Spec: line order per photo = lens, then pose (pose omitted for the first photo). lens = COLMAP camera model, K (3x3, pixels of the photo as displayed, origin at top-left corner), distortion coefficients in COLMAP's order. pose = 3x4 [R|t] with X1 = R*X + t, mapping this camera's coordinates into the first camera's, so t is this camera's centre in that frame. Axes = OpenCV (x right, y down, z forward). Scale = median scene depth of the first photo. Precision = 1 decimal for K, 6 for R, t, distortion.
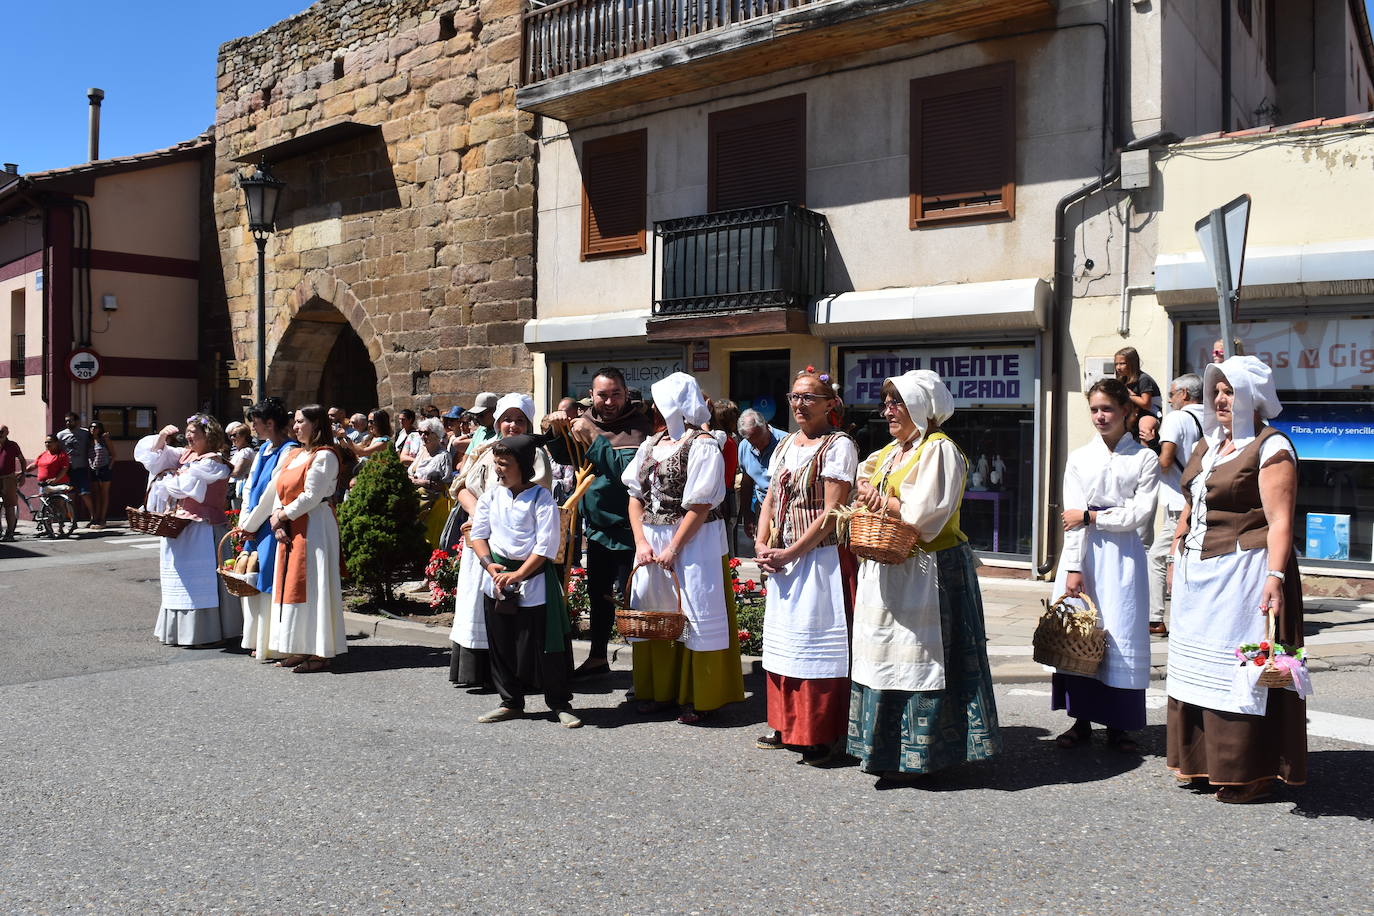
lens RADIAL K [[1078.9, 0, 685.4], [0, 1078.9, 453.6], [0, 0, 1]] dist [-0.099198, 0.024757]
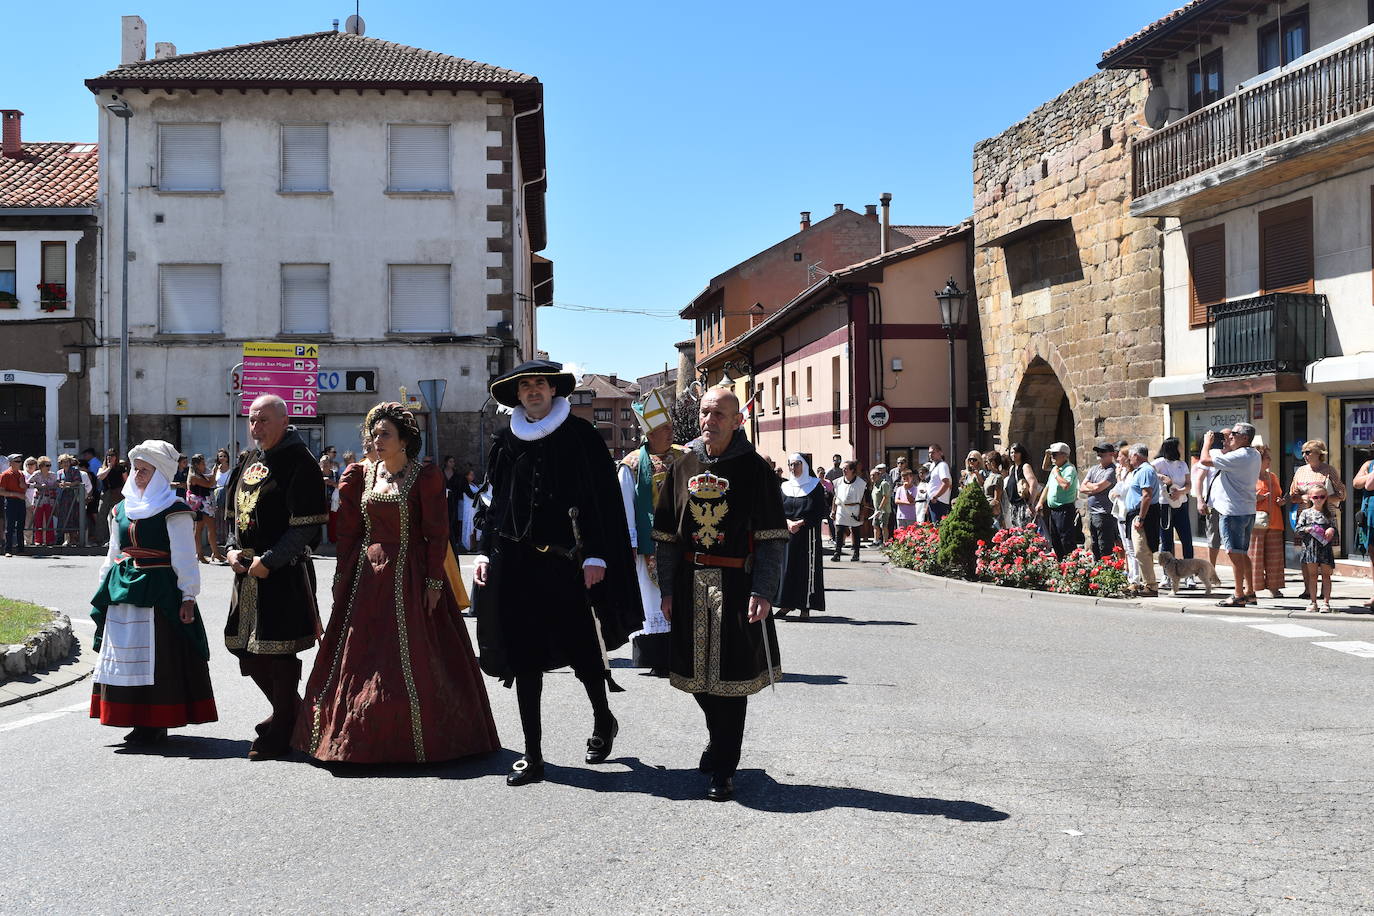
lens RADIAL K [[1078.9, 0, 685.4], [0, 1078.9, 453.6], [0, 0, 1]] dist [-0.099198, 0.024757]
pose [[0.744286, -0.017311, -0.667637, 0.217660], [-0.002626, 0.999580, -0.028846, 0.000644], [0.667856, 0.023223, 0.743928, -0.228514]]
